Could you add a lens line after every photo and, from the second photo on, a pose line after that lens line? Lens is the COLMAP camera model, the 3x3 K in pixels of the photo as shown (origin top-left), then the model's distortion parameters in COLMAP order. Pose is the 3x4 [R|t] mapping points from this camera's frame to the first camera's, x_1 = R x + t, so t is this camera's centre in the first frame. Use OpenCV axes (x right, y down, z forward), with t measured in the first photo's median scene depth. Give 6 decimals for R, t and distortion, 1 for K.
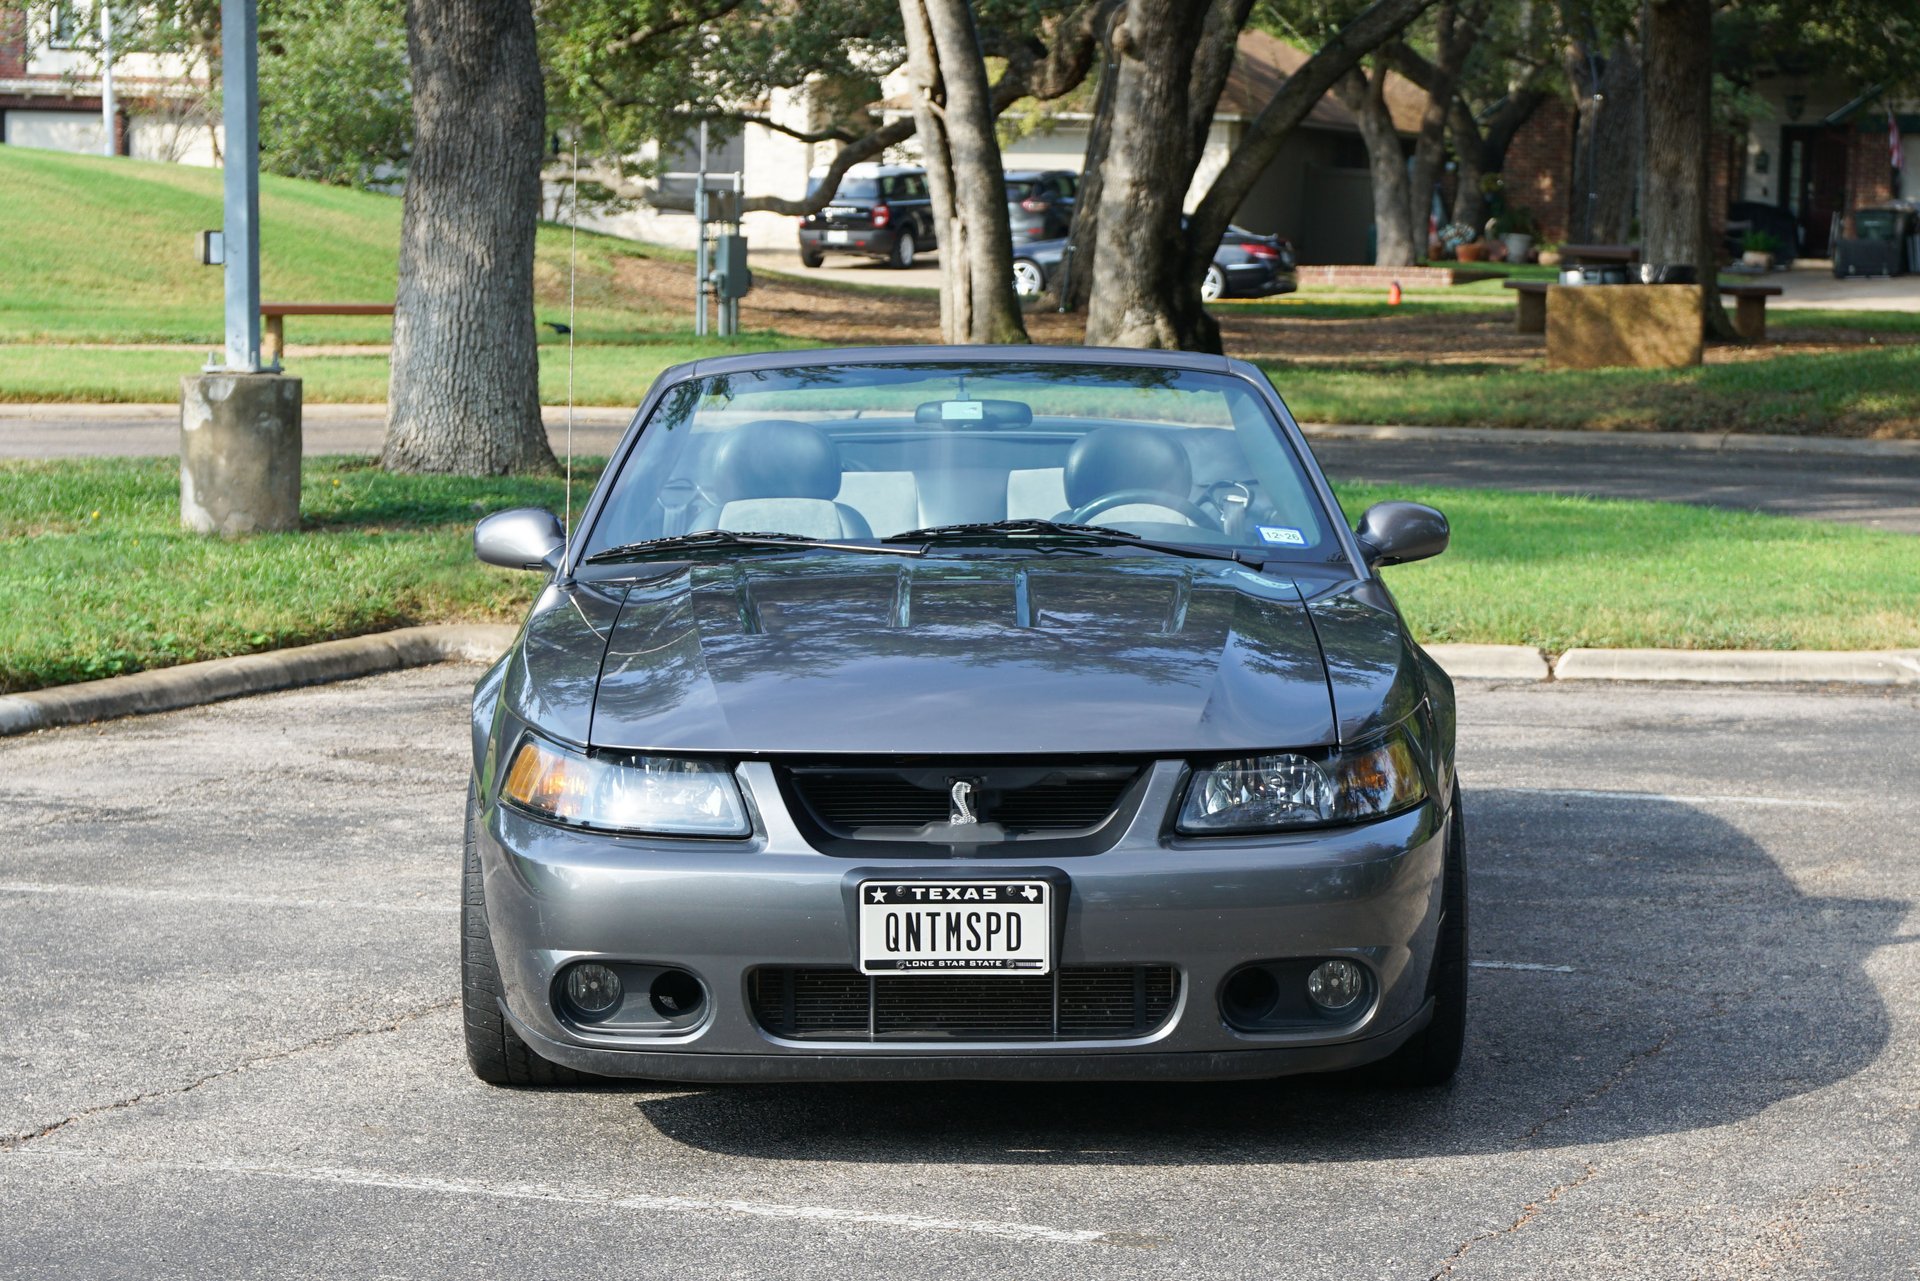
lens RADIAL K [[5073.2, 0, 967.9], [0, 5073.2, 716.2], [0, 0, 1]] dist [0.406092, -0.601881]
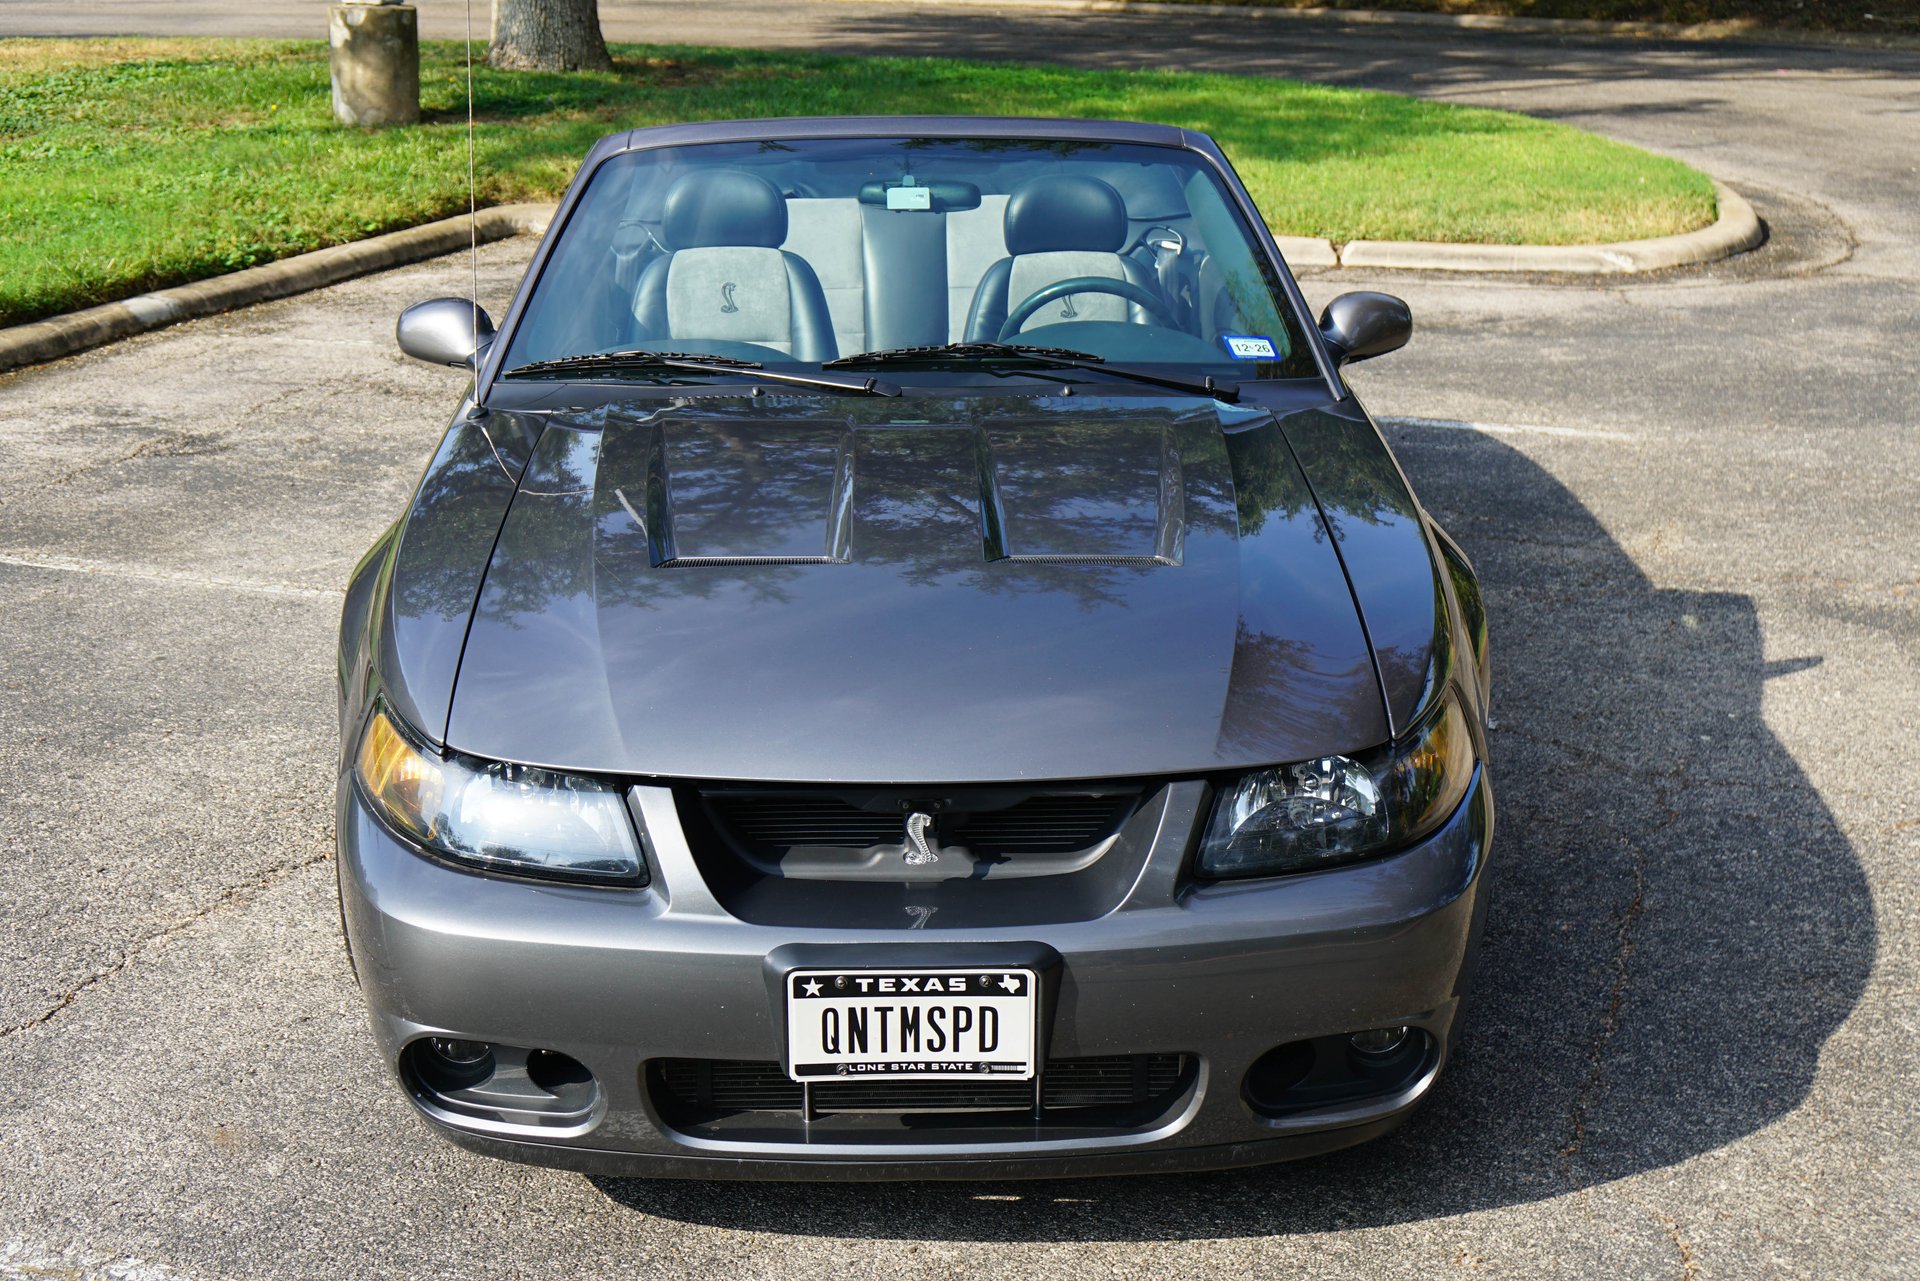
lens RADIAL K [[2579.2, 0, 960.0], [0, 2579.2, 640.5], [0, 0, 1]] dist [0.117236, 0.033168]
pose [[0.999668, -0.003741, 0.025474, -0.004133], [-0.001458, 0.979574, 0.201077, -0.076661], [-0.025706, -0.201048, 0.979244, 0.512289]]
